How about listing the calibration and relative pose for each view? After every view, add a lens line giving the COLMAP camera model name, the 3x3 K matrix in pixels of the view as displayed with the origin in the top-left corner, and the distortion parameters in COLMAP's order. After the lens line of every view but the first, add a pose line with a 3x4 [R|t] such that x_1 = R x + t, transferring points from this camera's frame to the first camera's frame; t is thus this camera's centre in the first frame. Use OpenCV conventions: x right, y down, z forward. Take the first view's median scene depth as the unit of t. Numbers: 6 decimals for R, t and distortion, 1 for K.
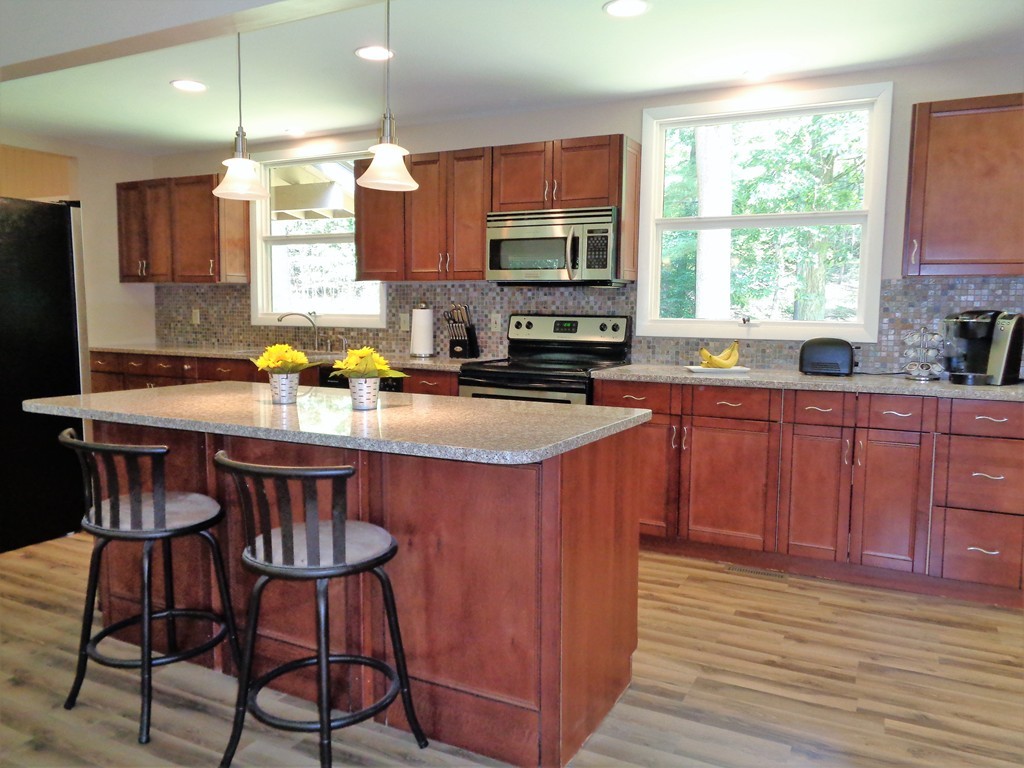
lens RADIAL K [[766.5, 0, 520.0], [0, 766.5, 381.7], [0, 0, 1]] dist [-0.000186, -0.000754]
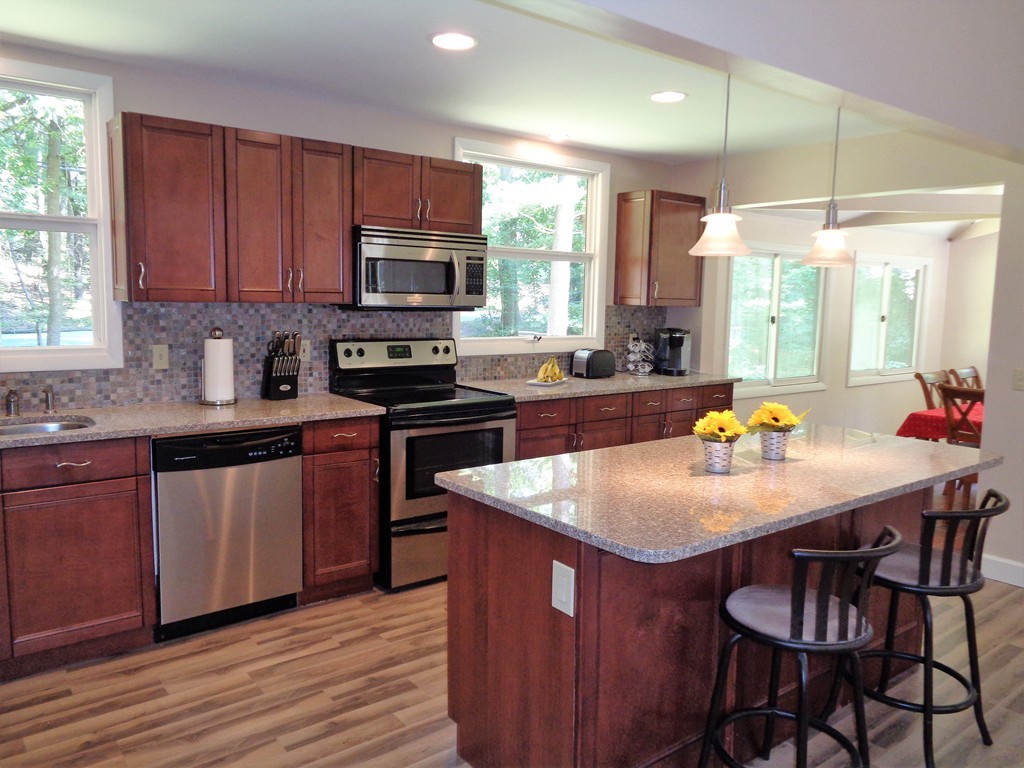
lens RADIAL K [[766.5, 0, 516.1], [0, 766.5, 379.3], [0, 0, 1]] dist [-0.000186, -0.000754]
pose [[0.416218, -0.102754, 0.903440, -0.731301], [0.068132, 0.994325, 0.081702, -0.104687], [-0.906709, 0.027548, 0.420857, 0.474897]]
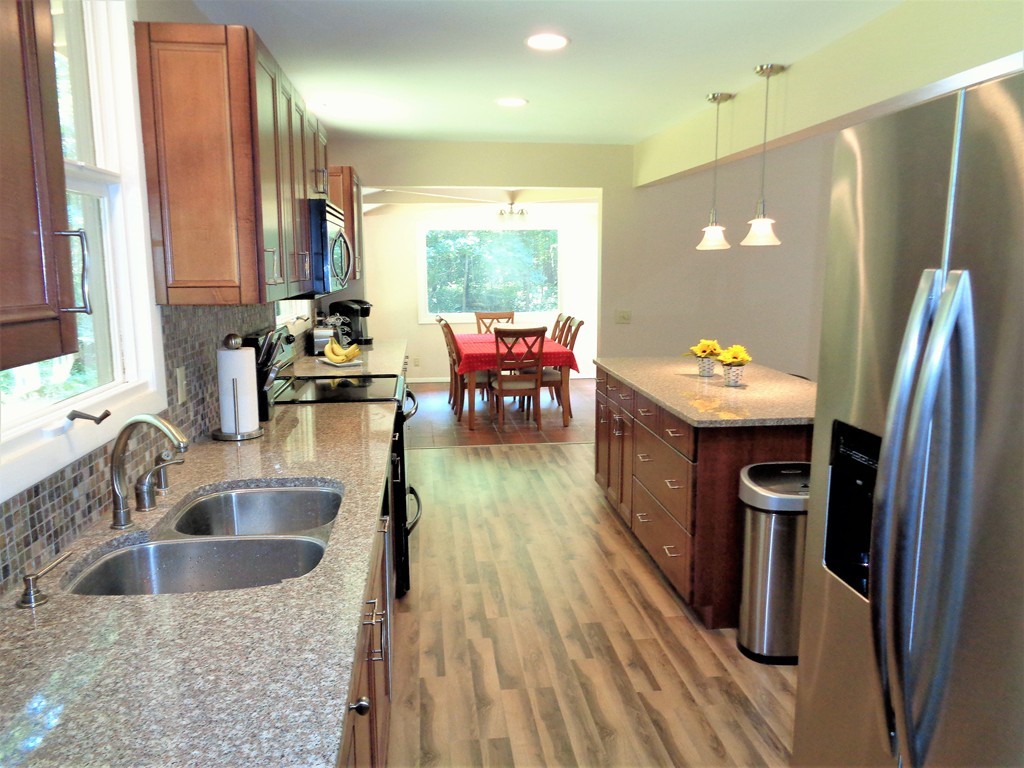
lens RADIAL K [[766.5, 0, 508.5], [0, 766.5, 387.2], [0, 0, 1]] dist [-0.000186, -0.000754]
pose [[-0.552939, -0.140315, 0.821322, -0.735216], [0.078341, 0.972597, 0.218900, -0.189097], [-0.829530, 0.185382, -0.526795, 1.253495]]
